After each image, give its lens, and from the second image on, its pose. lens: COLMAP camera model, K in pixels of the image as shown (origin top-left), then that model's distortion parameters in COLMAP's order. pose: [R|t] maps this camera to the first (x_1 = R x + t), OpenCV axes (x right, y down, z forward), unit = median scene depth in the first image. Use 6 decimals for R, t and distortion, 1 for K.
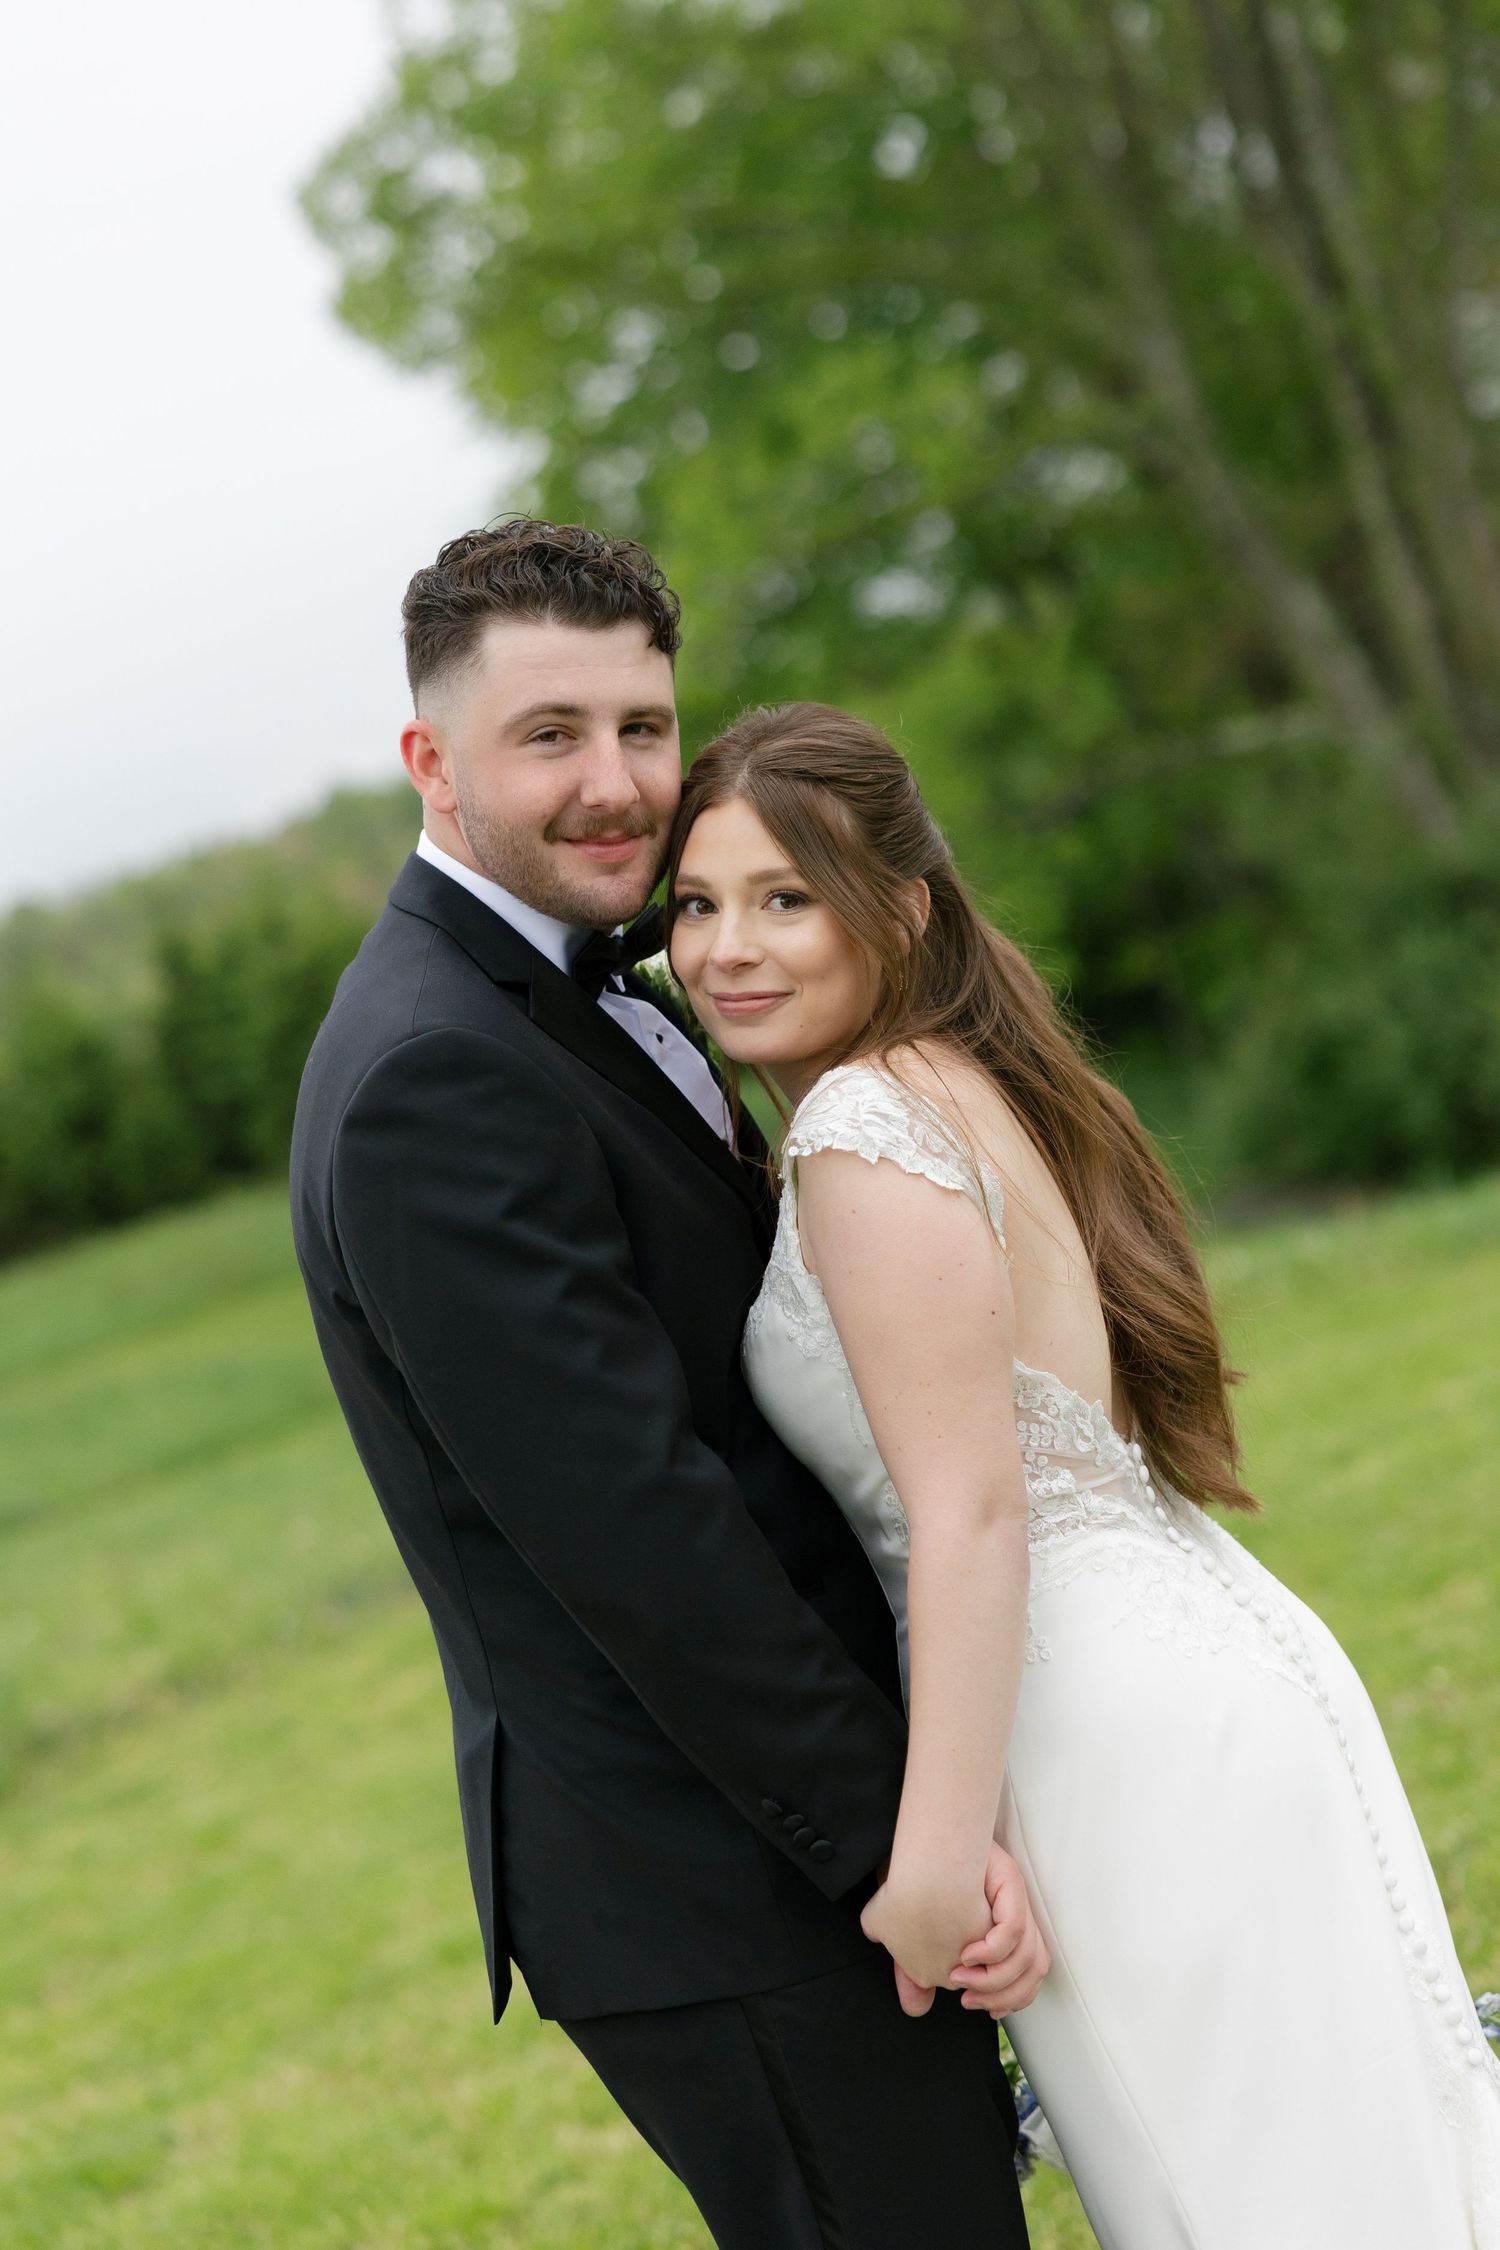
lens RADIAL K [[4288.7, 0, 750.0], [0, 4288.7, 1125.0], [0, 0, 1]] dist [0.025057, 0.050086]
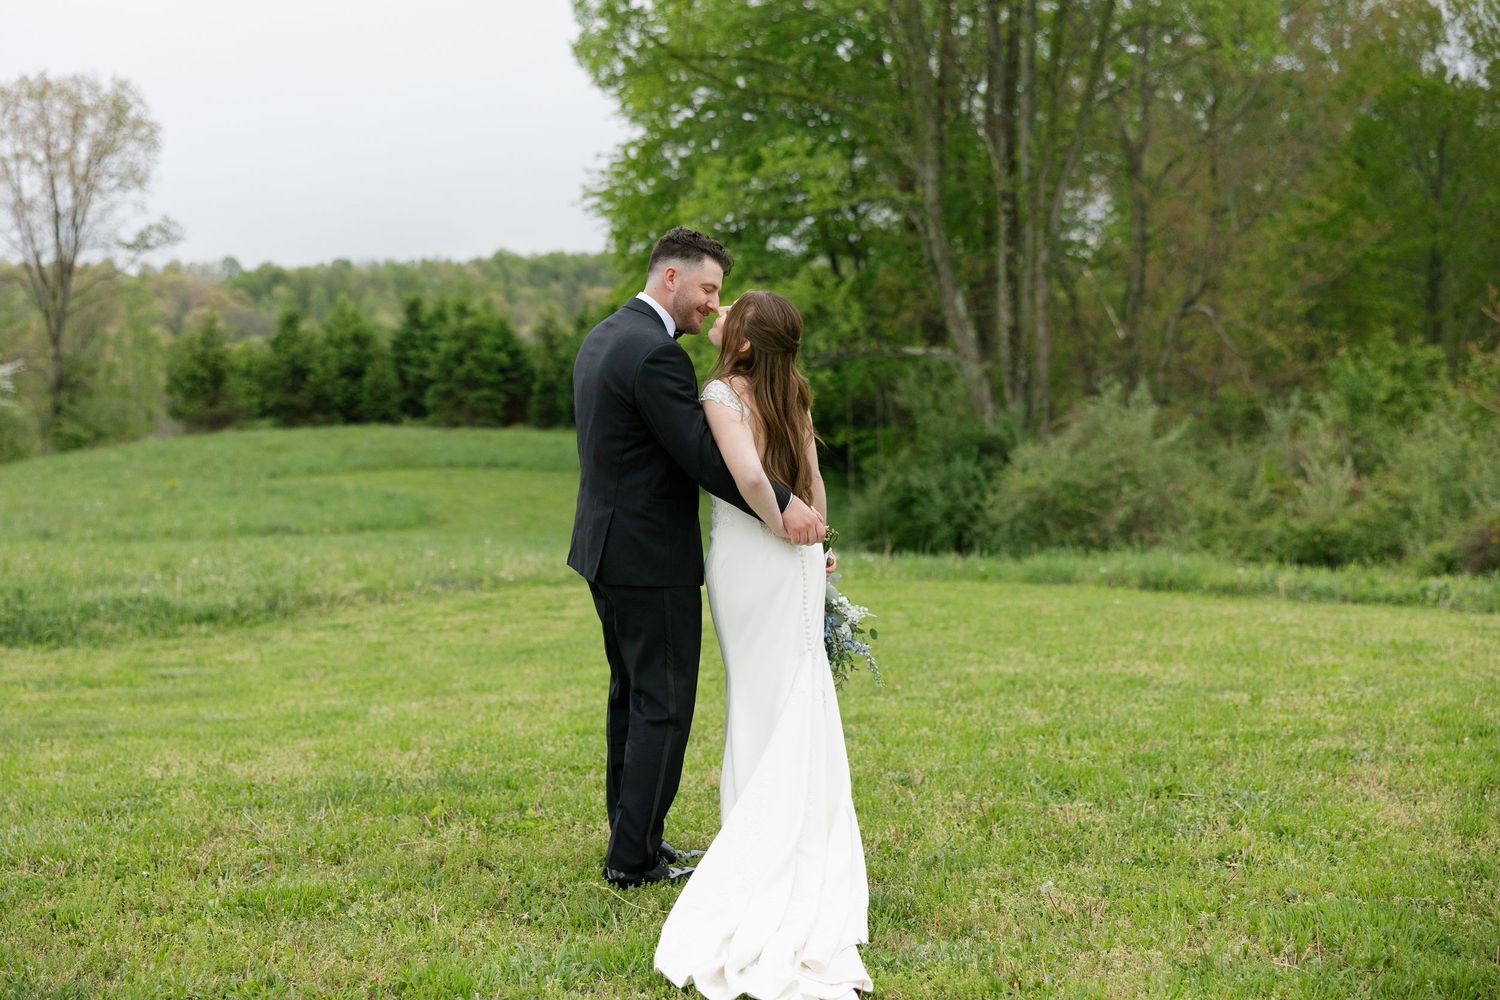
lens RADIAL K [[2187.1, 0, 750.0], [0, 2187.1, 500.0], [0, 0, 1]] dist [-0.002983, 0.092810]
pose [[0.957477, 0.283906, 0.051331, -0.002391], [-0.284124, 0.958782, -0.003155, 0.009918], [-0.050111, -0.011564, 0.998677, -0.116552]]
